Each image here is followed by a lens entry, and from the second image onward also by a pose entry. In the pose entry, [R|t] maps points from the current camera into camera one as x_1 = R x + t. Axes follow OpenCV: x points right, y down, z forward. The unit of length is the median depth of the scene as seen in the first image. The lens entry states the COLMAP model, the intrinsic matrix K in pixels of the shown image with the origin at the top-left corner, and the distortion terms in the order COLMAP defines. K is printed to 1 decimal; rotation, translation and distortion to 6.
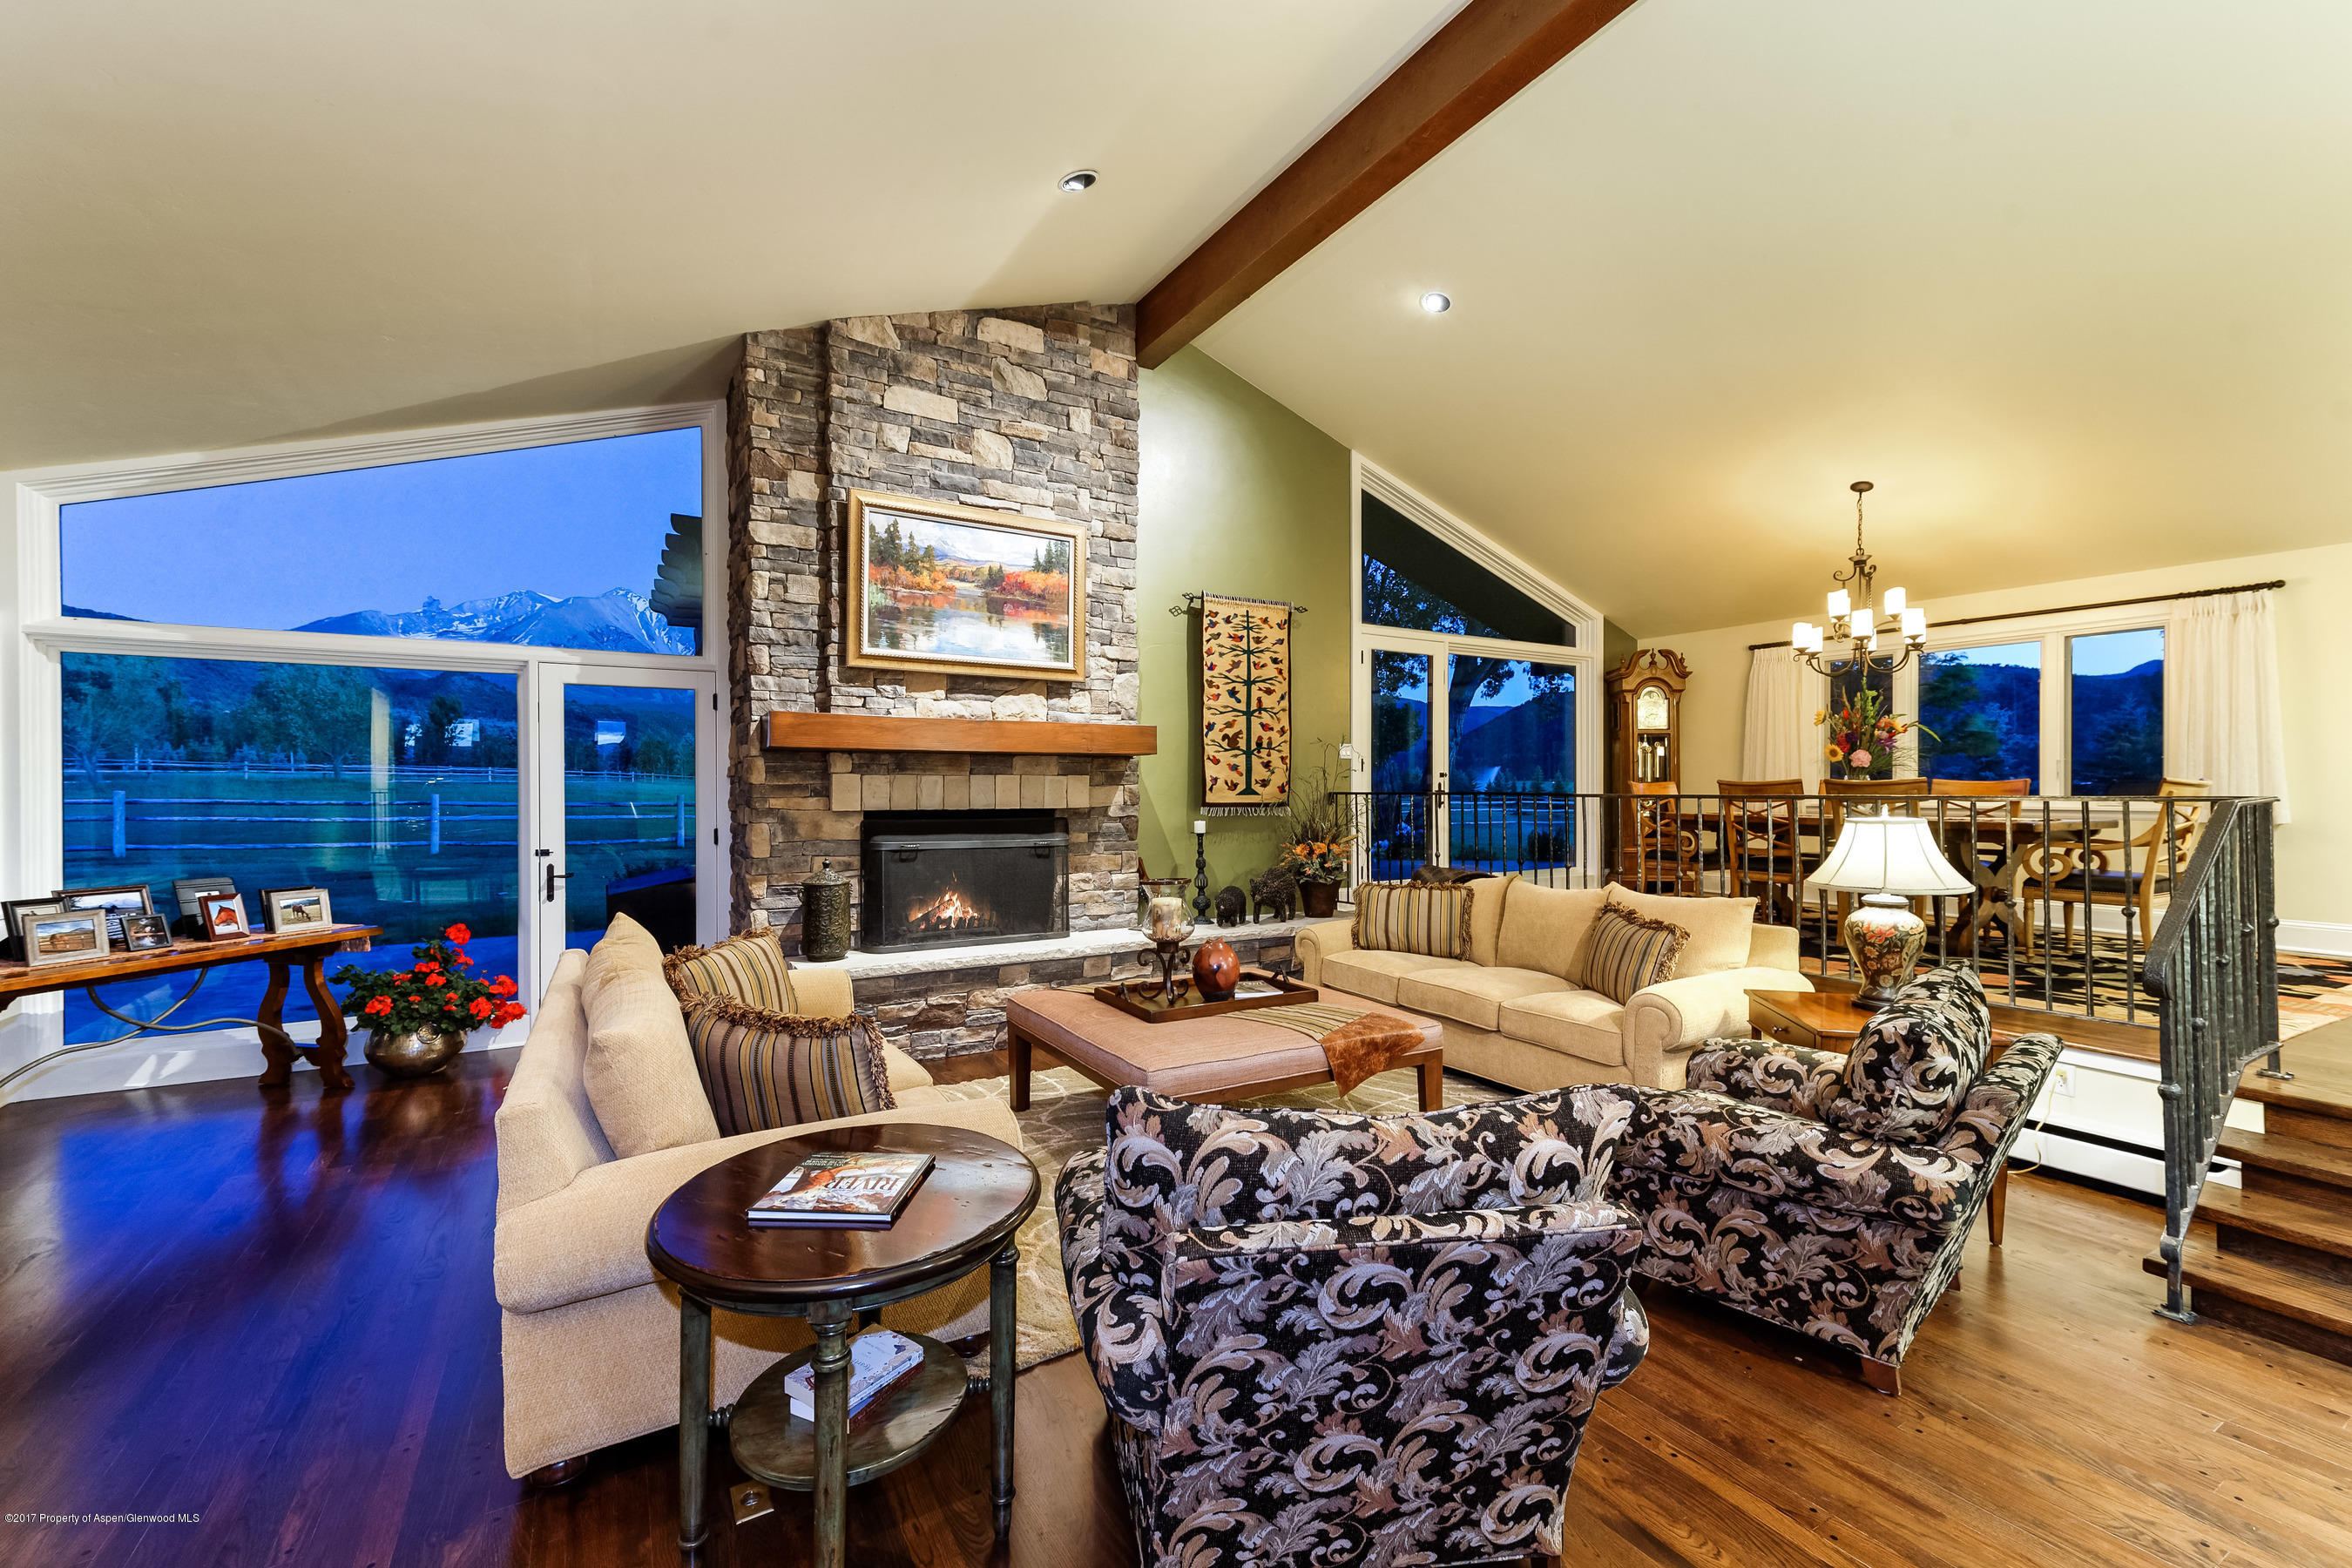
lens RADIAL K [[971.7, 0, 1117.2], [0, 971.7, 789.1], [0, 0, 1]] dist [0.014099, -0.000684]
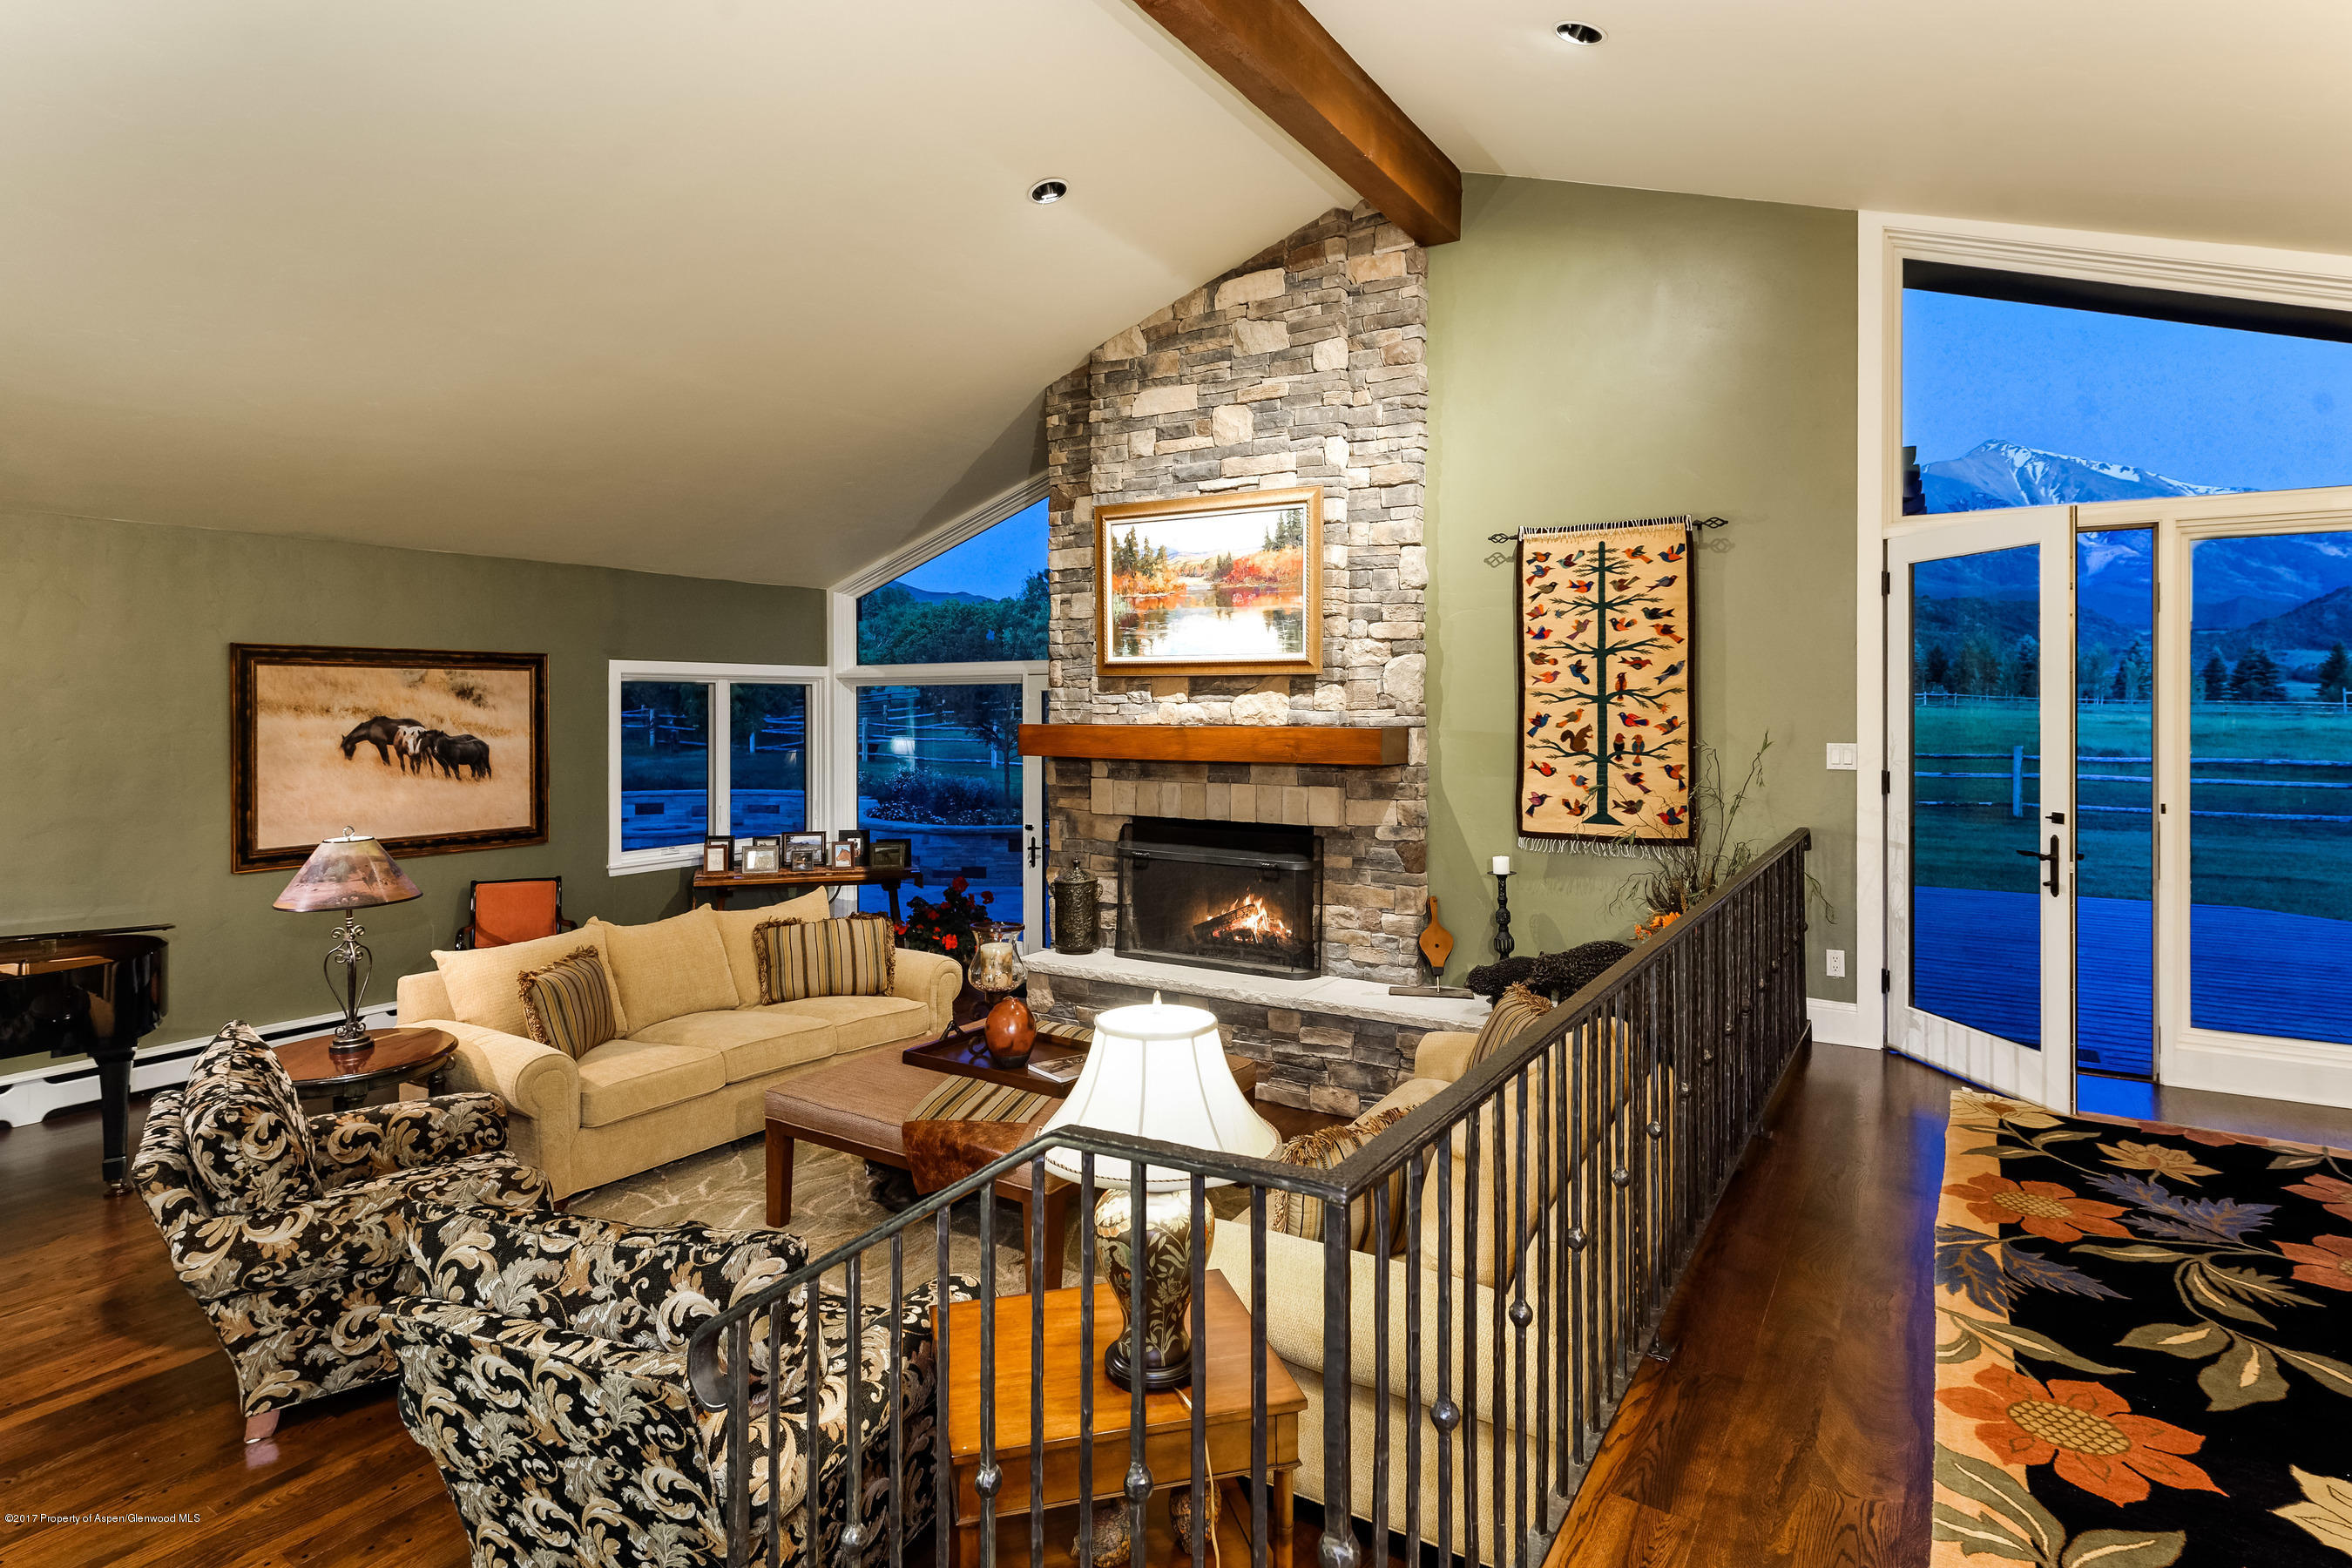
lens RADIAL K [[1216.4, 0, 1190.5], [0, 1216.4, 702.3], [0, 0, 1]] dist [-0.006436, 0.001517]
pose [[0.477745, -0.004596, -0.878486, 0.905967], [0.002764, 0.999989, -0.003729, -0.092010], [0.878494, -0.000646, 0.477753, 0.455831]]
